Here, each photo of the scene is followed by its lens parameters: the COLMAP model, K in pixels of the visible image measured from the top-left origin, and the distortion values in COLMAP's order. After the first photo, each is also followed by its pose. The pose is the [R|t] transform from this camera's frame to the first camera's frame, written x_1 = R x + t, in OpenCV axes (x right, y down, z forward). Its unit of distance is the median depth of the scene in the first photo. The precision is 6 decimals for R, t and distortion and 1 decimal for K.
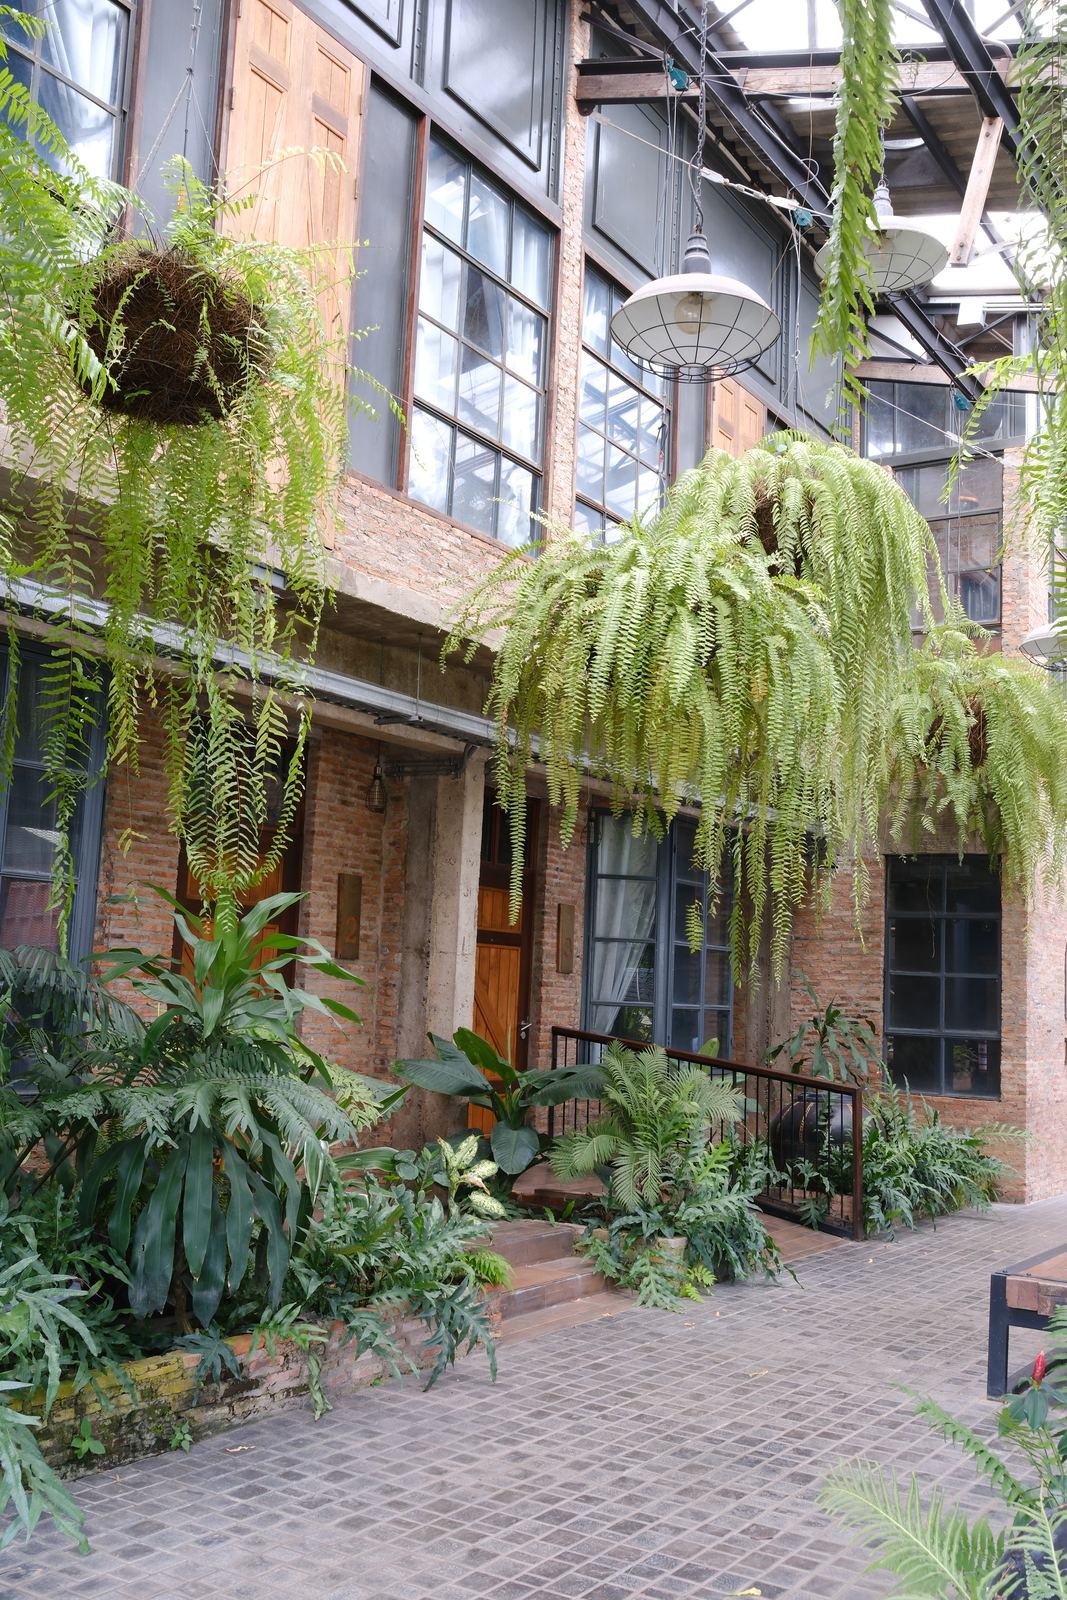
lens RADIAL K [[1546.8, 0, 532.6], [0, 1546.8, 800.7], [0, 0, 1]] dist [-0.000722, 0.000000]
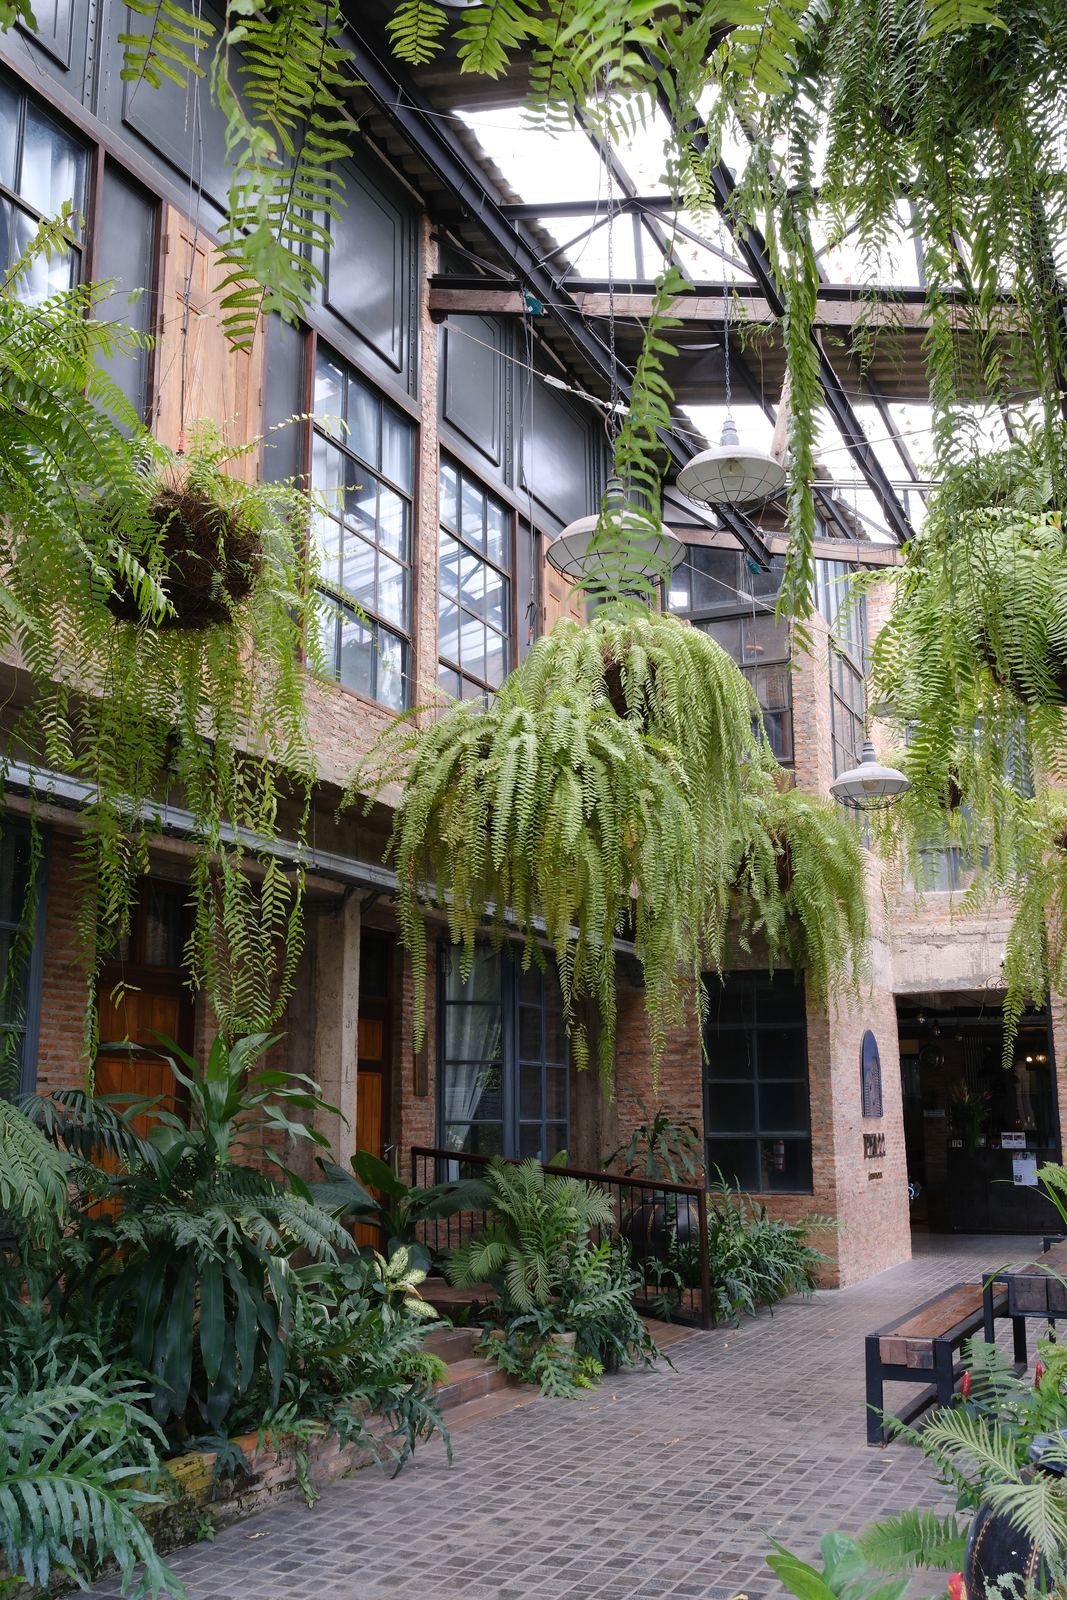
lens RADIAL K [[1546.8, 0, 534.9], [0, 1546.8, 800.7], [0, 0, 1]] dist [-0.000722, 0.000000]
pose [[0.986914, -0.016831, 0.160366, -0.098207], [0.028967, 0.996864, -0.073643, -0.014661], [-0.158624, 0.077325, 0.984307, -0.108298]]
